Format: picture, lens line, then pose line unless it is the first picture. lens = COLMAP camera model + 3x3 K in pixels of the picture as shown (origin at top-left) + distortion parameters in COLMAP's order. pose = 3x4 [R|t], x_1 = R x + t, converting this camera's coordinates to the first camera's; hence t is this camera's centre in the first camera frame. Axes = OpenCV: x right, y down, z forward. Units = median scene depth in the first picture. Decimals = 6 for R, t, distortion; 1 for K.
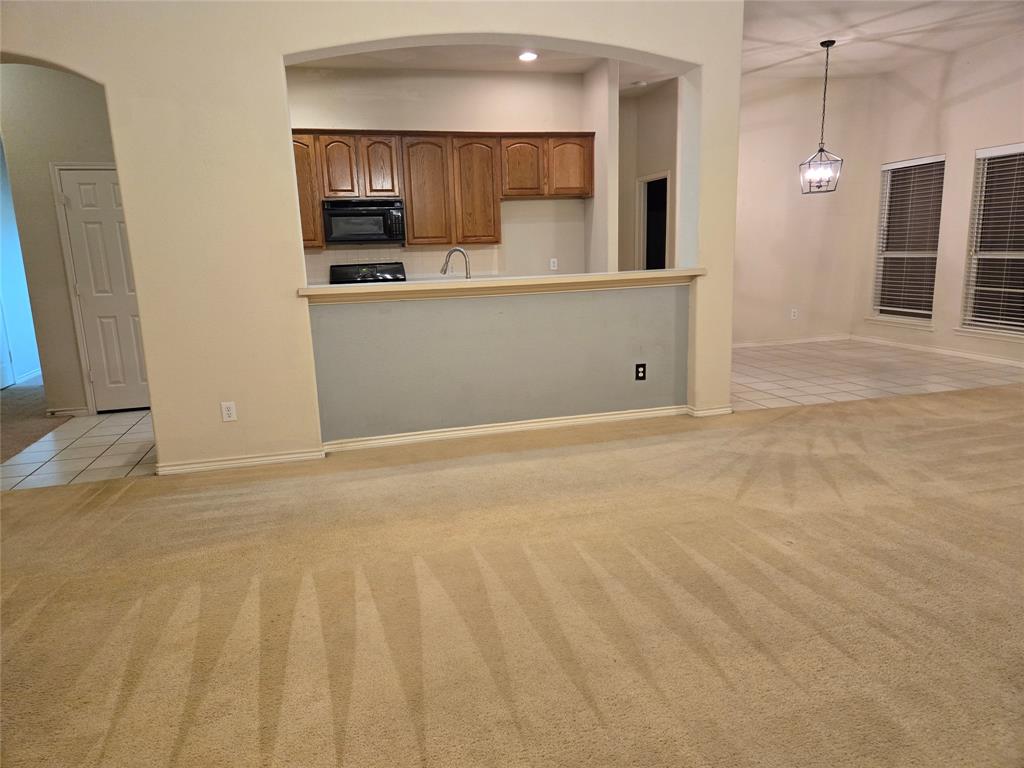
lens RADIAL K [[667.9, 0, 507.6], [0, 667.9, 378.1], [0, 0, 1]] dist [0.075934, -0.055919]
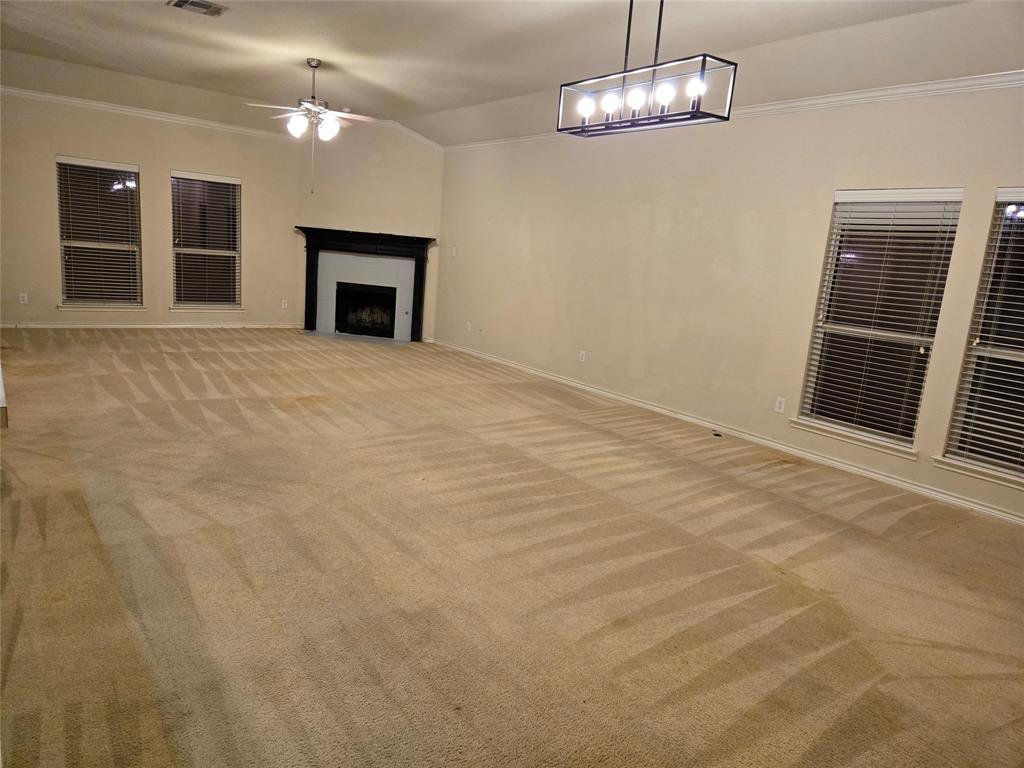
lens RADIAL K [[682.0, 0, 512.0], [0, 682.0, 384.0], [0, 0, 1]] dist [0.073874, -0.053837]
pose [[-0.378683, -0.173468, 0.909125, -0.599452], [0.112046, 0.966462, 0.231080, -0.169273], [-0.918719, 0.189370, -0.346546, 0.829863]]
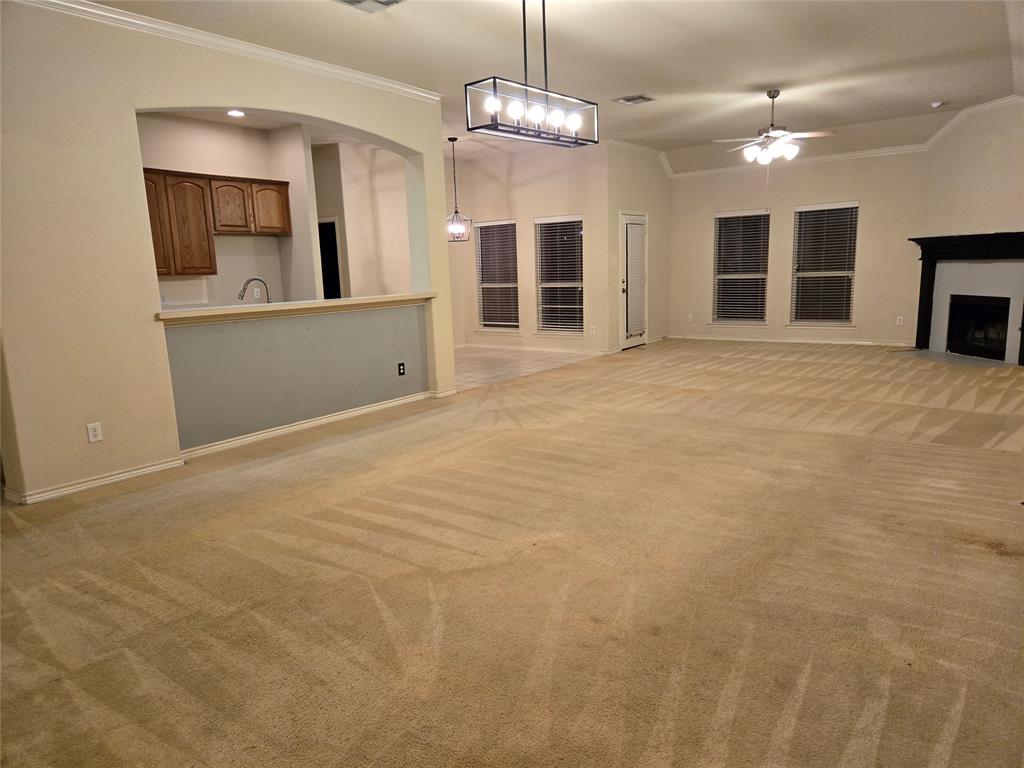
lens RADIAL K [[675.3, 0, 507.2], [0, 675.3, 377.2], [0, 0, 1]] dist [0.069453, -0.057269]
pose [[0.777211, -0.092614, 0.622387, -0.530143], [0.127208, 0.991812, -0.011267, 0.054340], [-0.616248, 0.087930, 0.782628, -0.211281]]
